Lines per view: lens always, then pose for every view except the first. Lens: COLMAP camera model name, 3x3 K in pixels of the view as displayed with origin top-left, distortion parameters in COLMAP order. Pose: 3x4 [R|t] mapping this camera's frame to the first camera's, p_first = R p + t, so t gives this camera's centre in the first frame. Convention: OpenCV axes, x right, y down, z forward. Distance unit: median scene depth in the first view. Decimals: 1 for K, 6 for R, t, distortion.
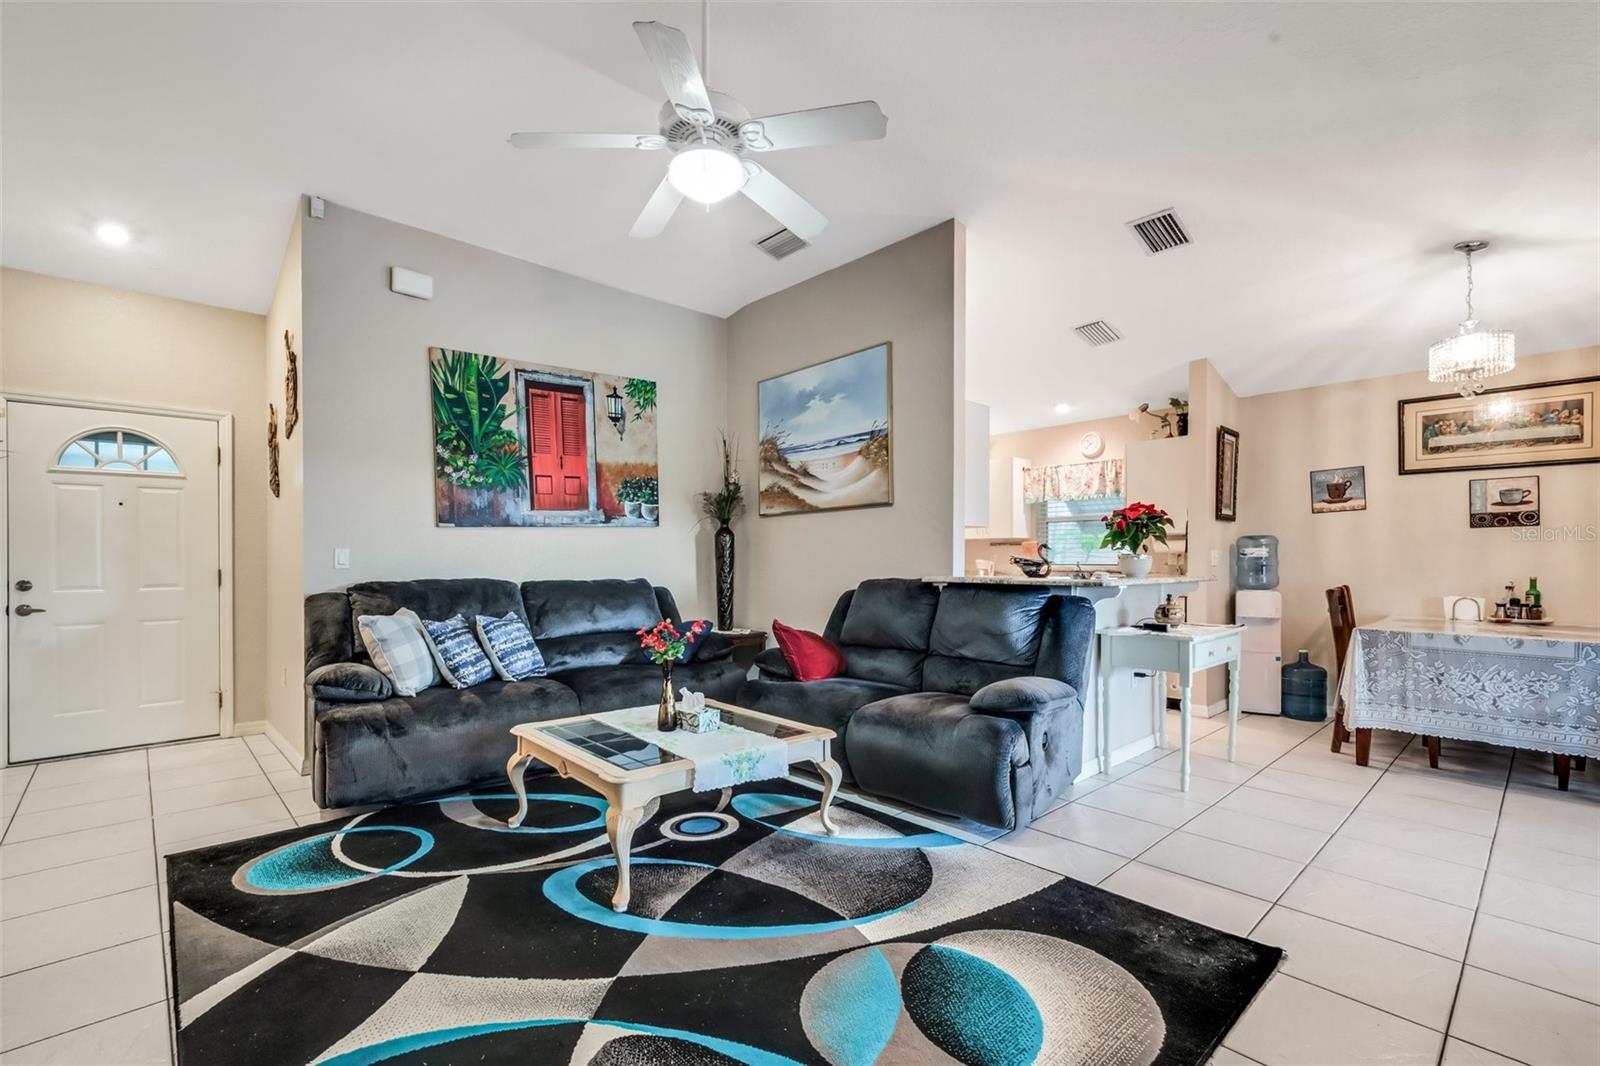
lens RADIAL K [[699.8, 0, 789.4], [0, 699.8, 558.3], [0, 0, 1]] dist [0.021708, -0.008291]
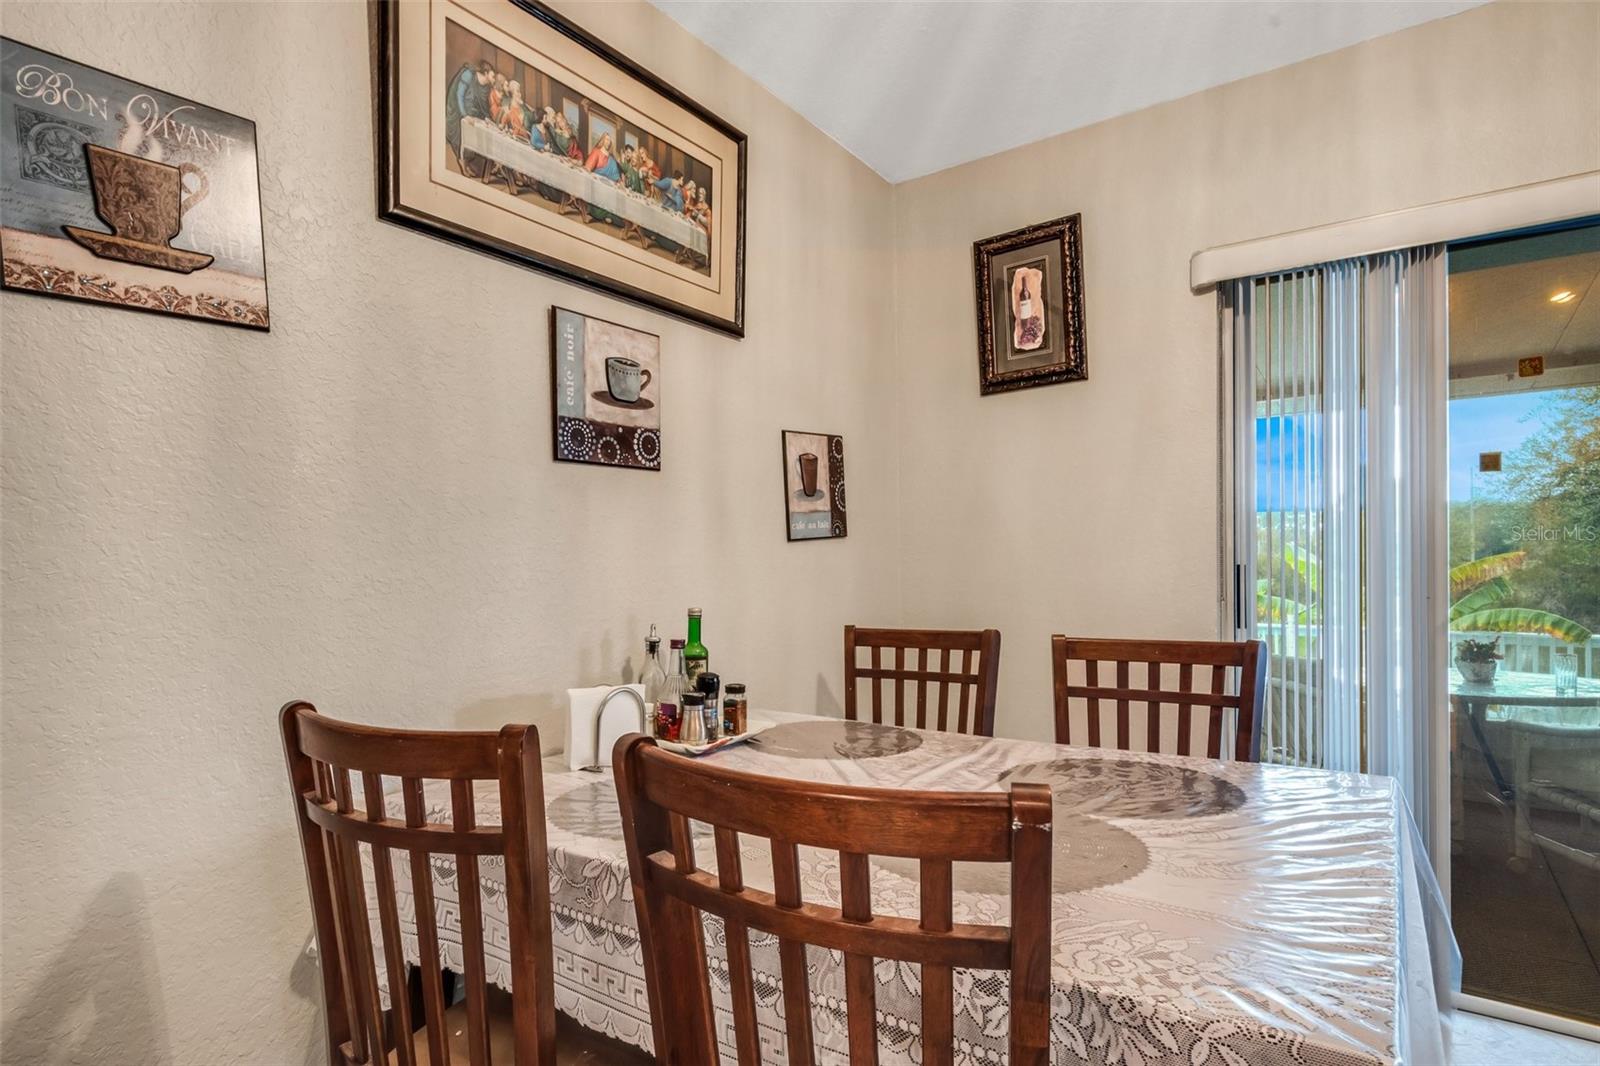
lens RADIAL K [[860.7, 0, 796.1], [0, 860.7, 568.5], [0, 0, 1]] dist [0.031364, 0.000167]
pose [[-0.221447, -0.009342, 0.975128, 0.572922], [0.010676, 0.999871, 0.012003, 0.000886], [-0.975114, 0.013069, -0.221319, 0.991635]]
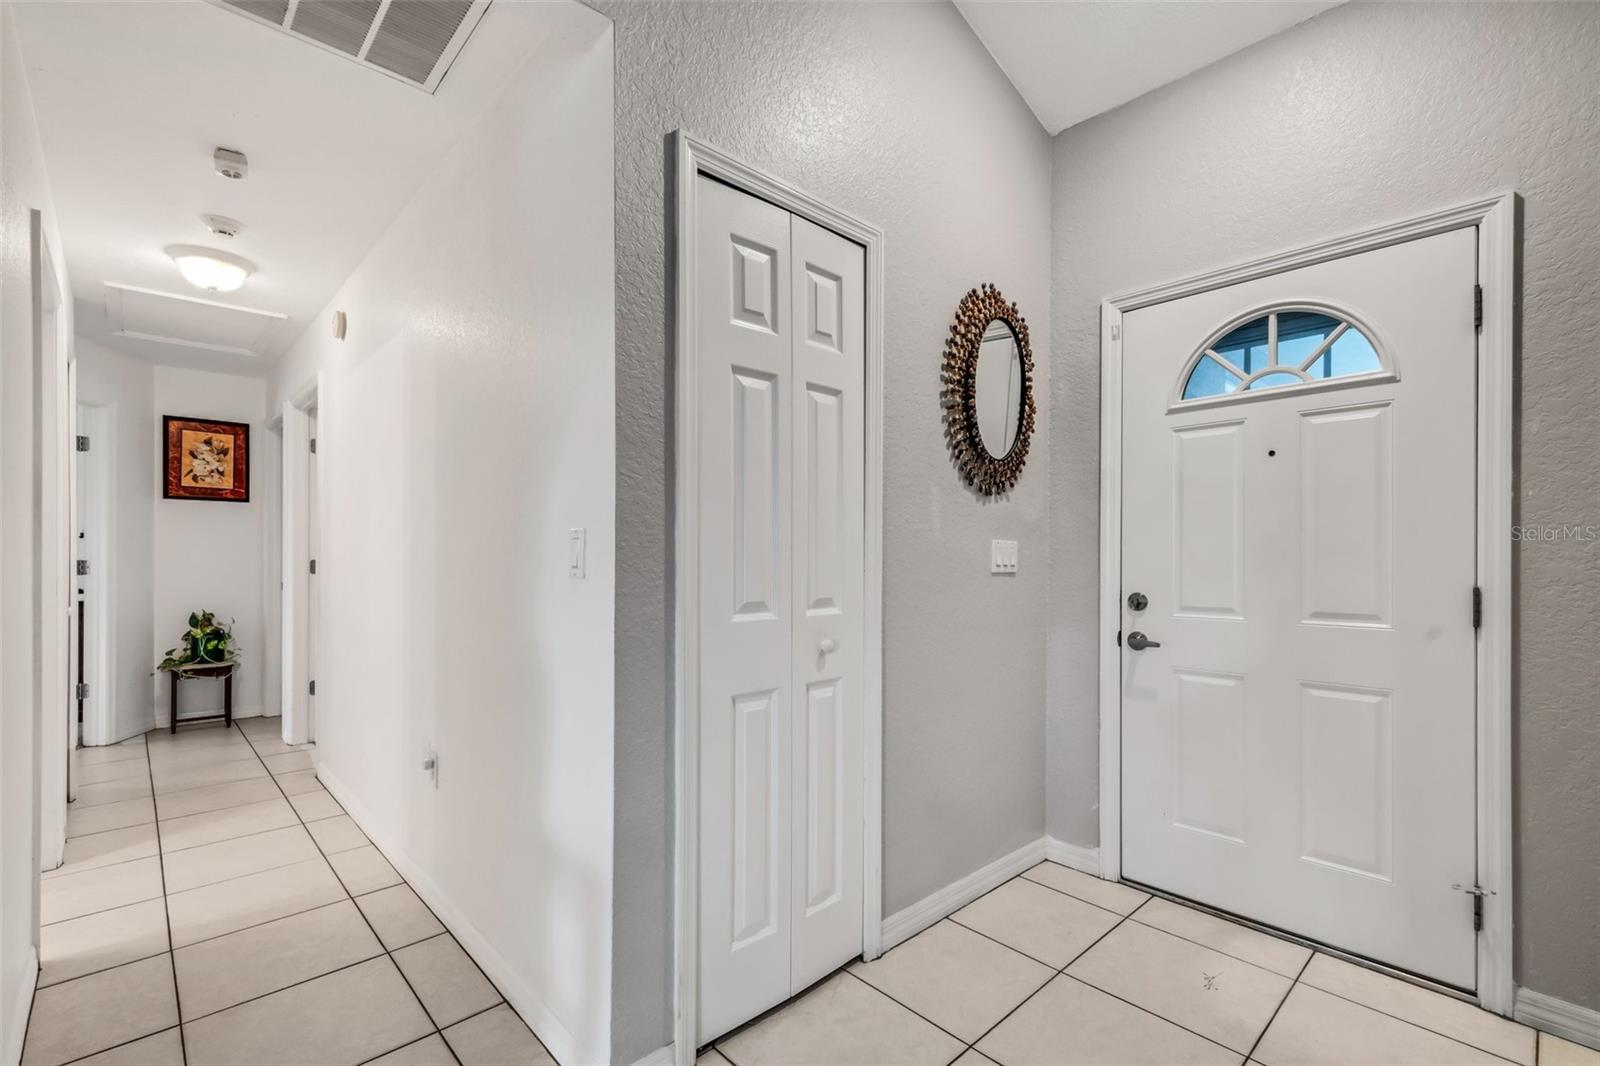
lens RADIAL K [[699.8, 0, 789.4], [0, 699.8, 558.3], [0, 0, 1]] dist [0.021708, -0.008291]
pose [[0.006736, 0.000964, -0.999977, -0.405835], [-0.002115, 0.999997, 0.000950, 0.000052], [0.999975, 0.002109, 0.006738, 0.608406]]
